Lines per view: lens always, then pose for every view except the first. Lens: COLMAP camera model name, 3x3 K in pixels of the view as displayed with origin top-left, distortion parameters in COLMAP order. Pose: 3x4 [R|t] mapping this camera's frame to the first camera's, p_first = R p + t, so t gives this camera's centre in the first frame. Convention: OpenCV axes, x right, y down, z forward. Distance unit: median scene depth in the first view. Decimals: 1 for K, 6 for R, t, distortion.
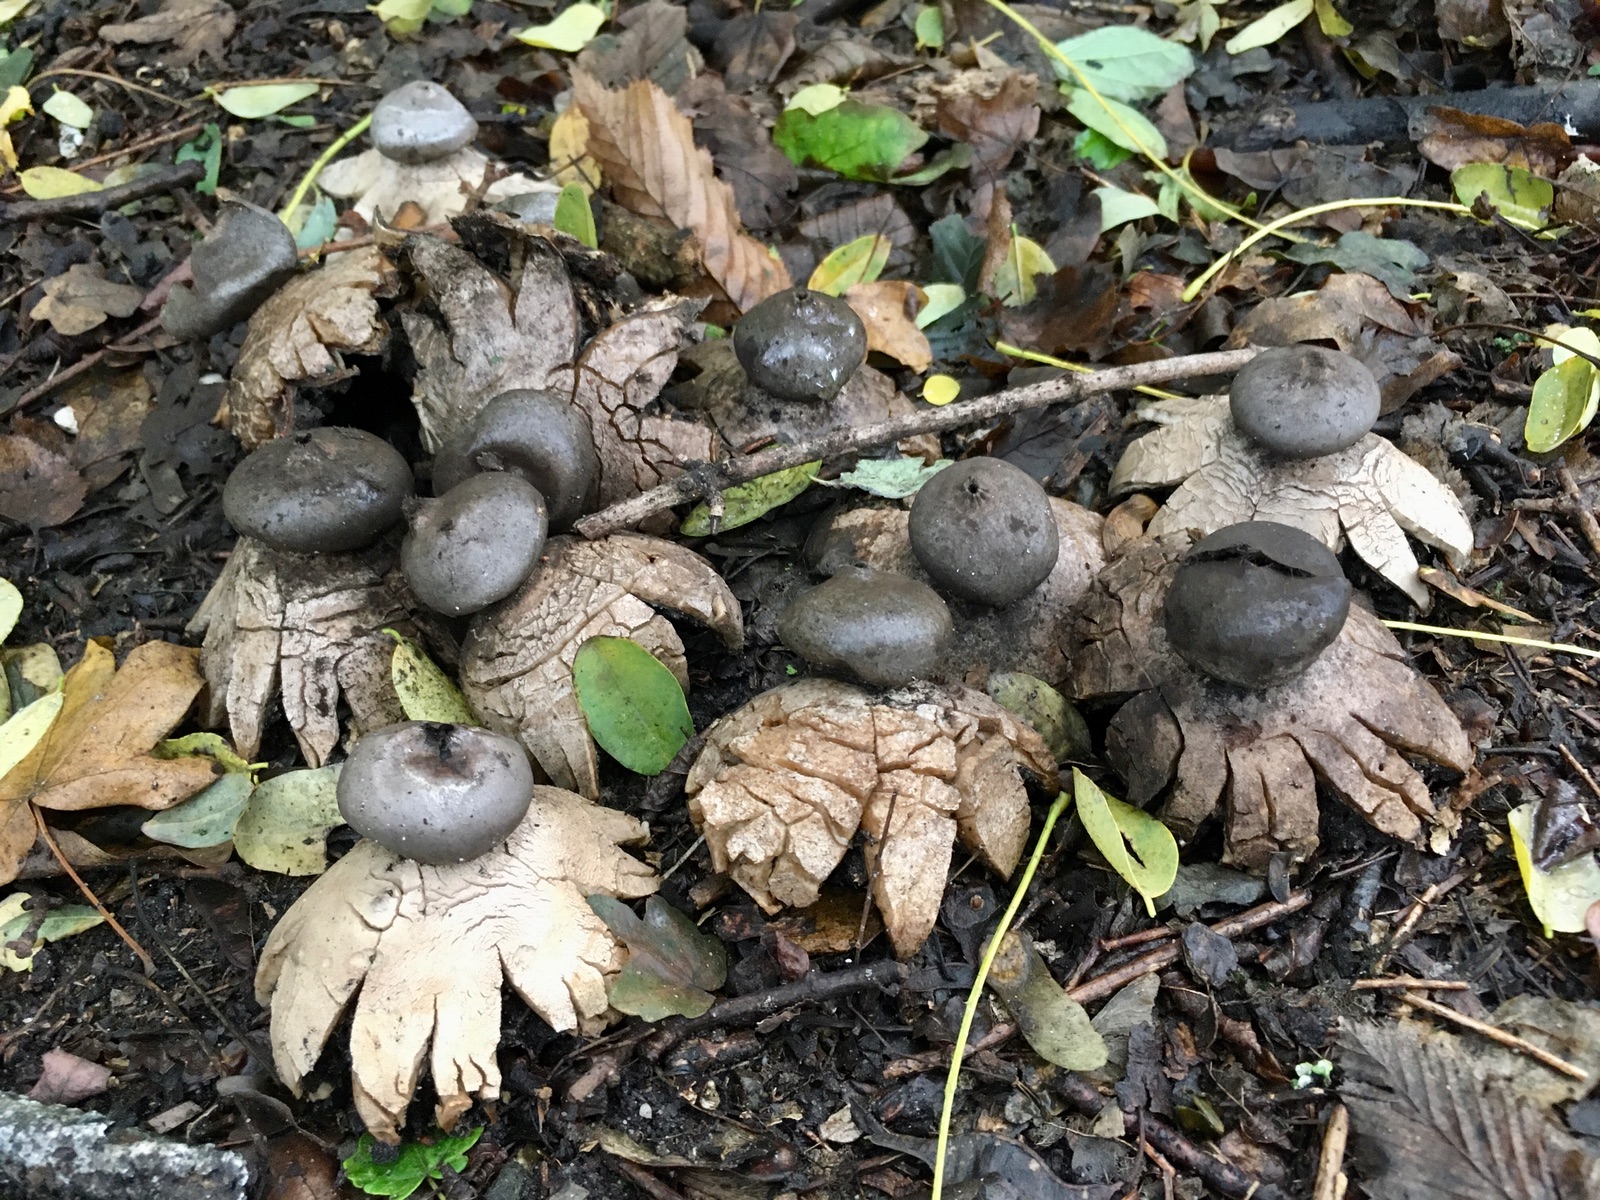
lens RADIAL K [[1374.8, 0, 800.0], [0, 1374.8, 600.0], [0, 0, 1]] dist [0.061202, -0.111159]
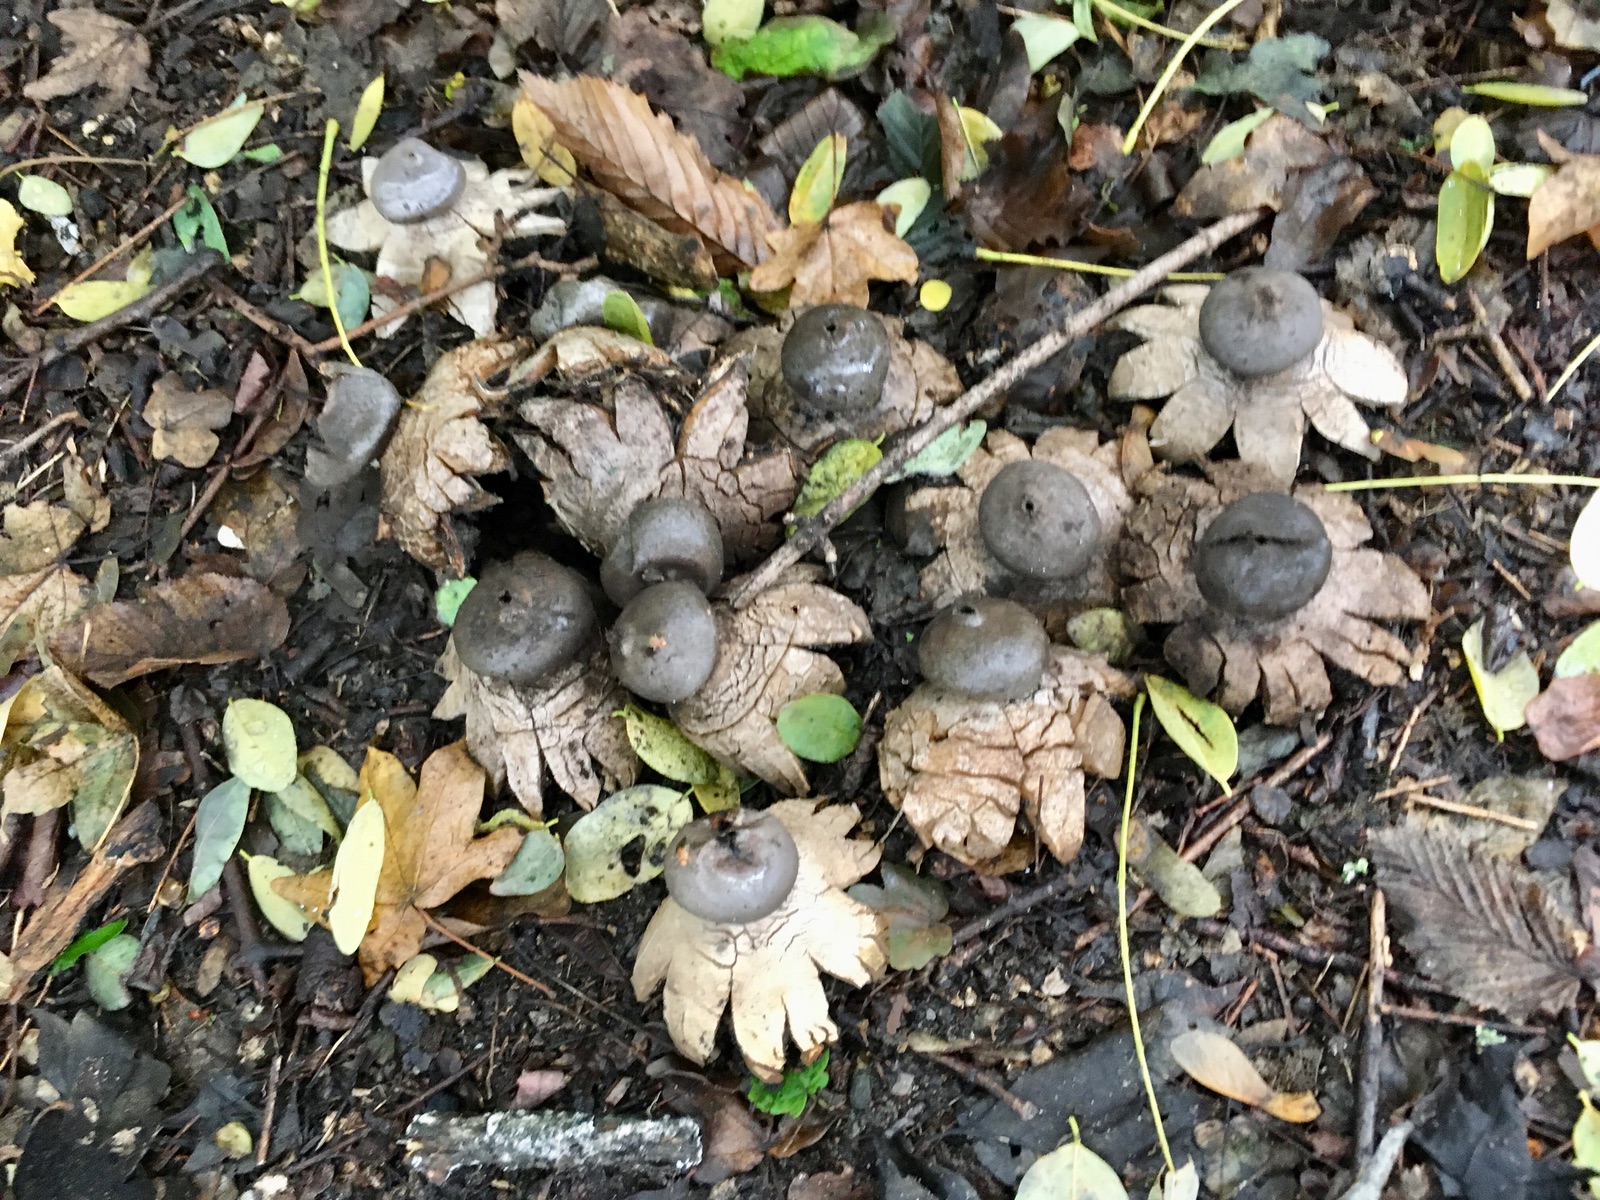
lens RADIAL K [[1365.9, 0, 798.1], [0, 1365.9, 586.9], [0, 0, 1]] dist [0.068329, -0.118920]
pose [[0.960830, -0.276641, -0.016614, -0.085285], [0.266576, 0.906152, 0.328370, -0.517272], [-0.075786, -0.319936, 0.944403, -0.225897]]
